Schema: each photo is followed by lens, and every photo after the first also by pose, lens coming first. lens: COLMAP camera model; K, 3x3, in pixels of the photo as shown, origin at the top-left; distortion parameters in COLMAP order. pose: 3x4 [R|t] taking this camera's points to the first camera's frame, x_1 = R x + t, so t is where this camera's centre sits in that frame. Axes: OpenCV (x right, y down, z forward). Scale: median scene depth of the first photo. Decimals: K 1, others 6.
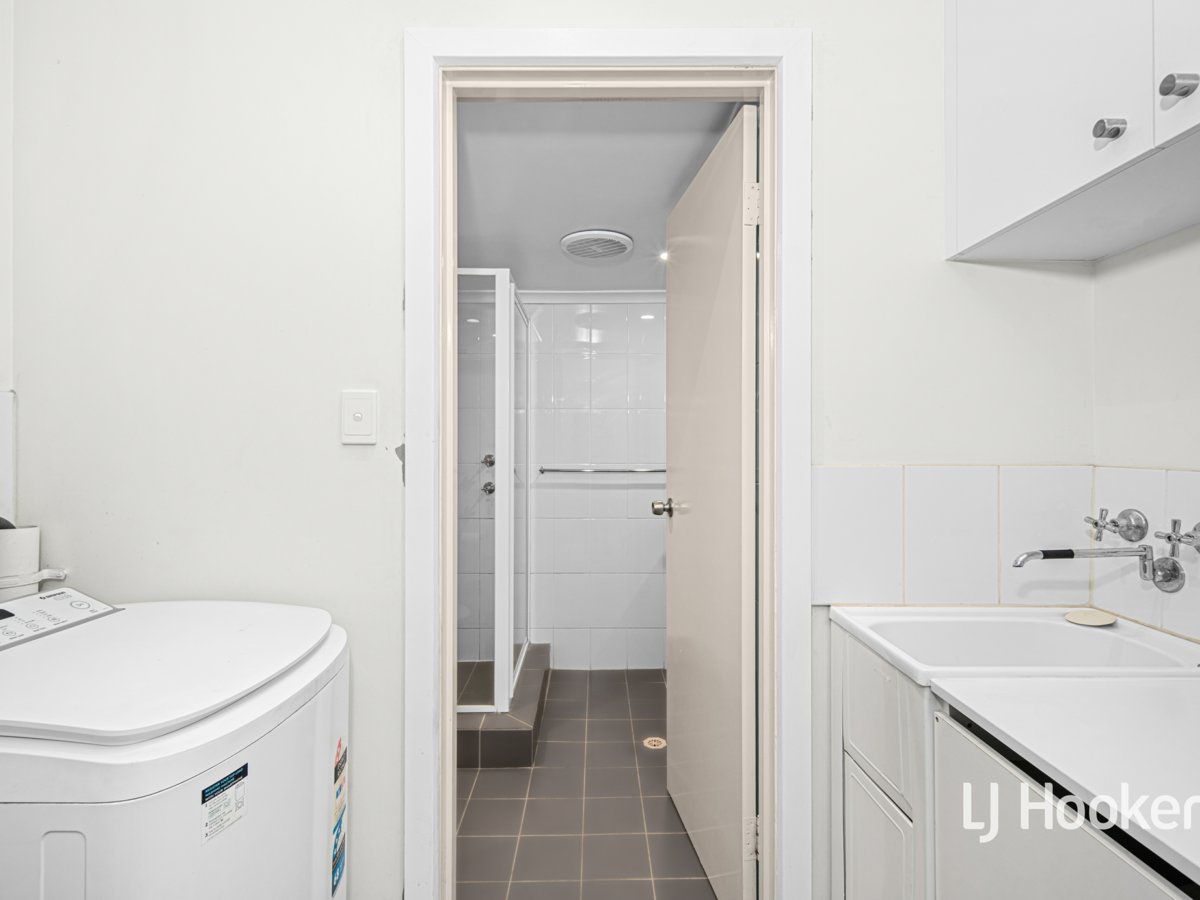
lens RADIAL K [[604.1, 0, 599.3], [0, 604.1, 432.7], [0, 0, 1]] dist [-0.000174, 0.000106]
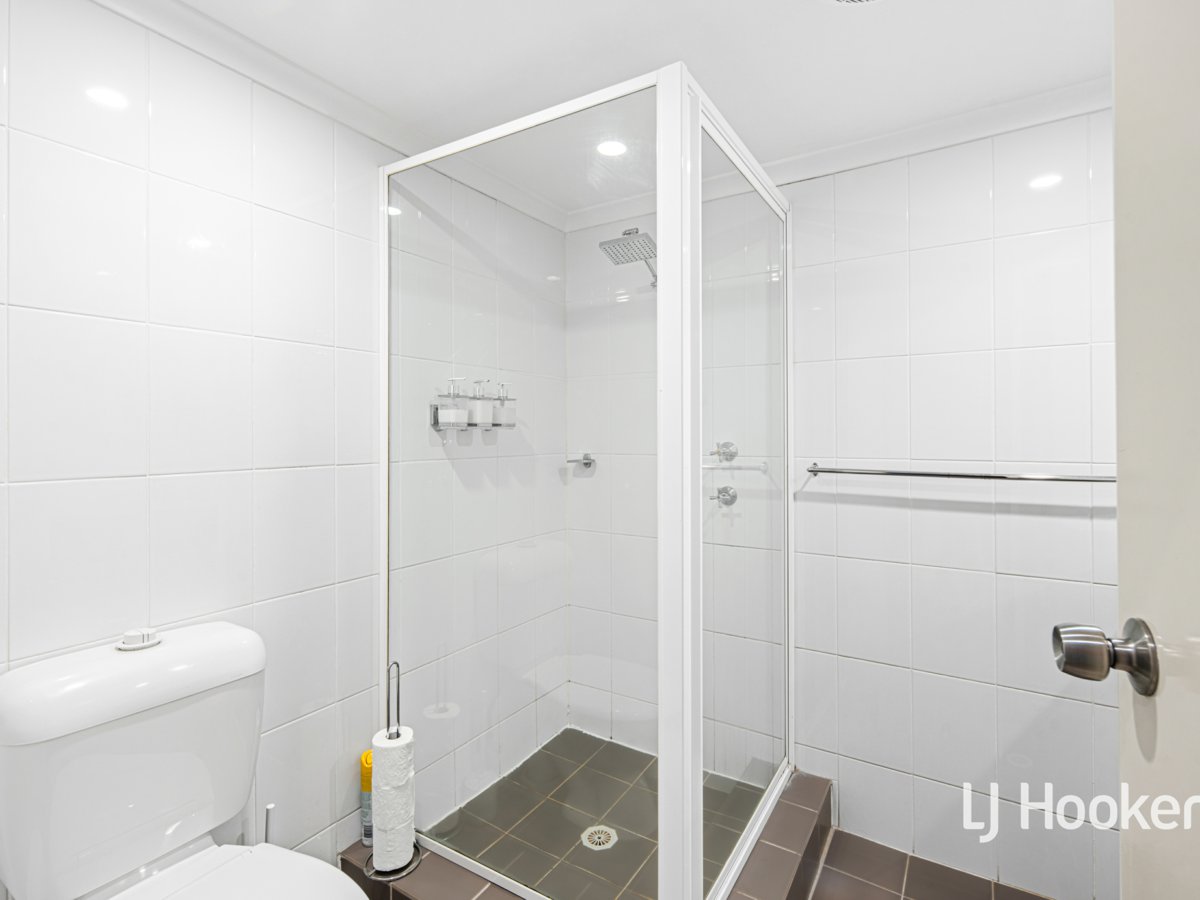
lens RADIAL K [[604.1, 0, 599.3], [0, 604.1, 432.7], [0, 0, 1]] dist [-0.000174, 0.000106]
pose [[0.844993, -0.010203, -0.534680, 0.038242], [0.023314, 0.999570, 0.017770, 0.012875], [0.534269, -0.027482, 0.844868, 0.419068]]
